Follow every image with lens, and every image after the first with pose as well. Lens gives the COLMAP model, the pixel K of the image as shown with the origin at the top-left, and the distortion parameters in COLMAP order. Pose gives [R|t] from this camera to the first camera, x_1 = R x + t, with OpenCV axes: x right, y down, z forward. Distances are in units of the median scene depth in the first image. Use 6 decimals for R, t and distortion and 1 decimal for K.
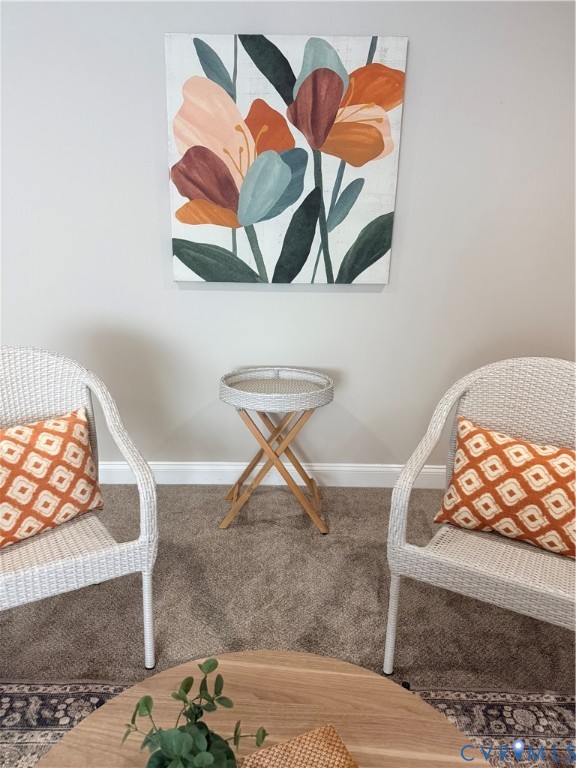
lens RADIAL K [[551.3, 0, 288.0], [0, 551.3, 384.0], [0, 0, 1]] dist [0.092758, -0.150246]
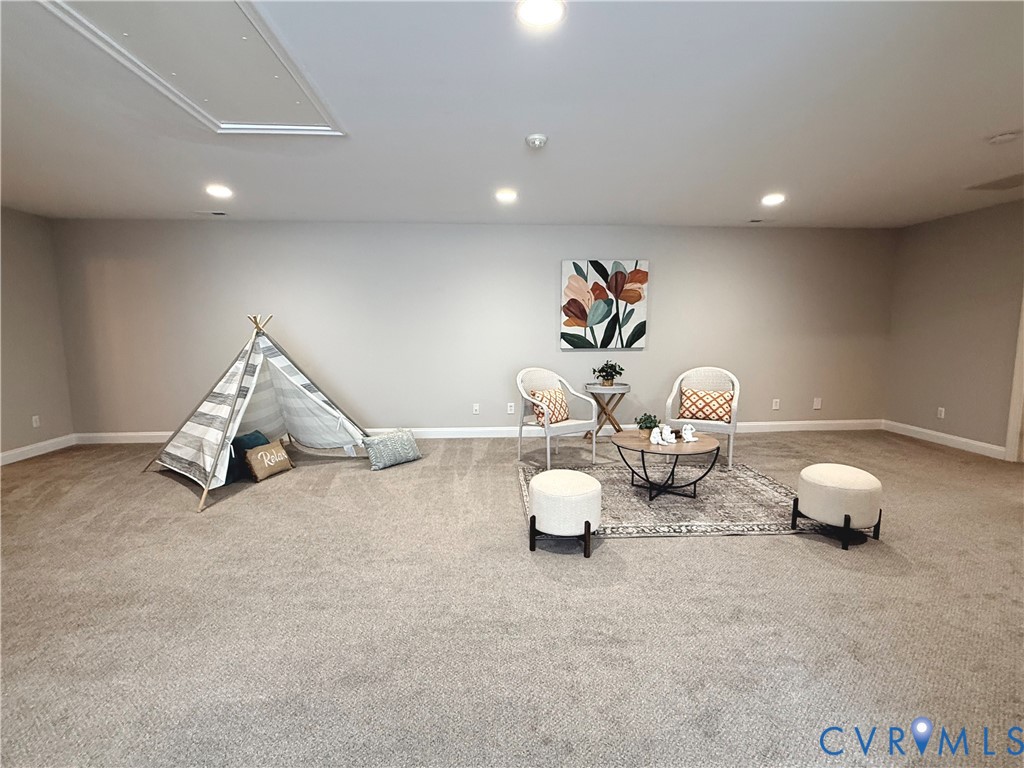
lens RADIAL K [[483.3, 0, 512.0], [0, 483.3, 384.0], [0, 0, 1]] dist [0.000241, 0.000142]
pose [[0.998773, -0.026786, 0.041655, -0.557843], [0.032481, 0.989238, -0.142661, 0.298015], [-0.037385, 0.143839, 0.988895, -1.213009]]
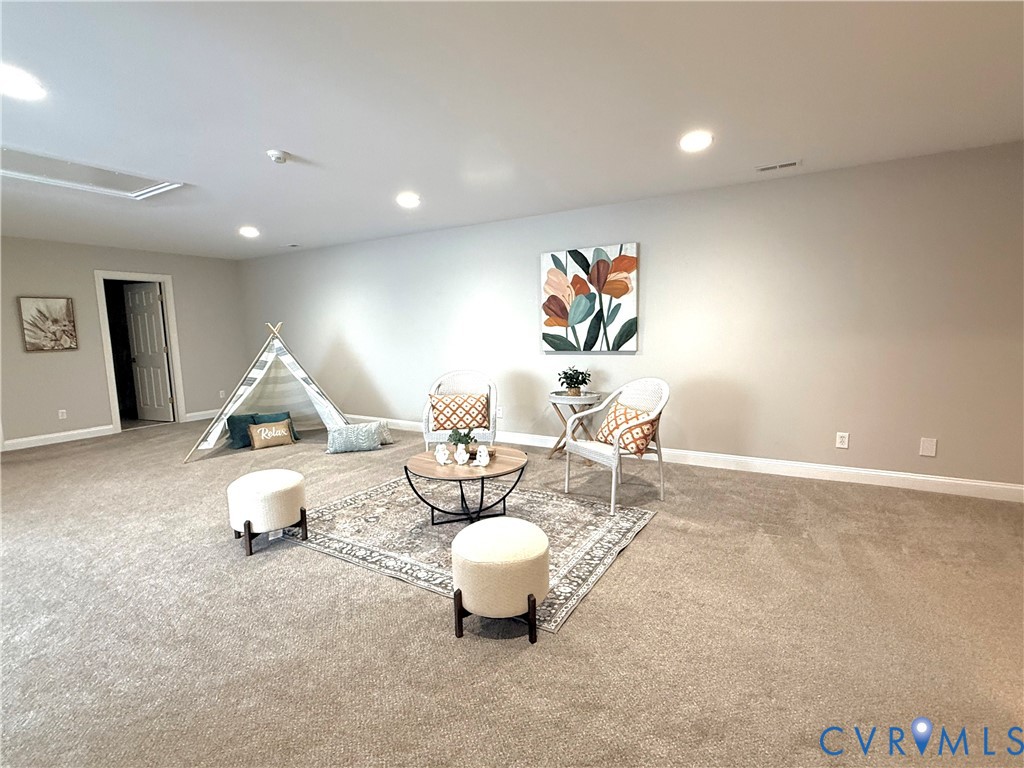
lens RADIAL K [[483.3, 0, 512.0], [0, 483.3, 384.0], [0, 0, 1]] dist [0.000241, 0.000142]
pose [[0.848116, 0.024470, -0.529245, 0.790543], [-0.100727, 0.988161, -0.115727, 0.205121], [0.520147, 0.151460, 0.840540, -0.765113]]
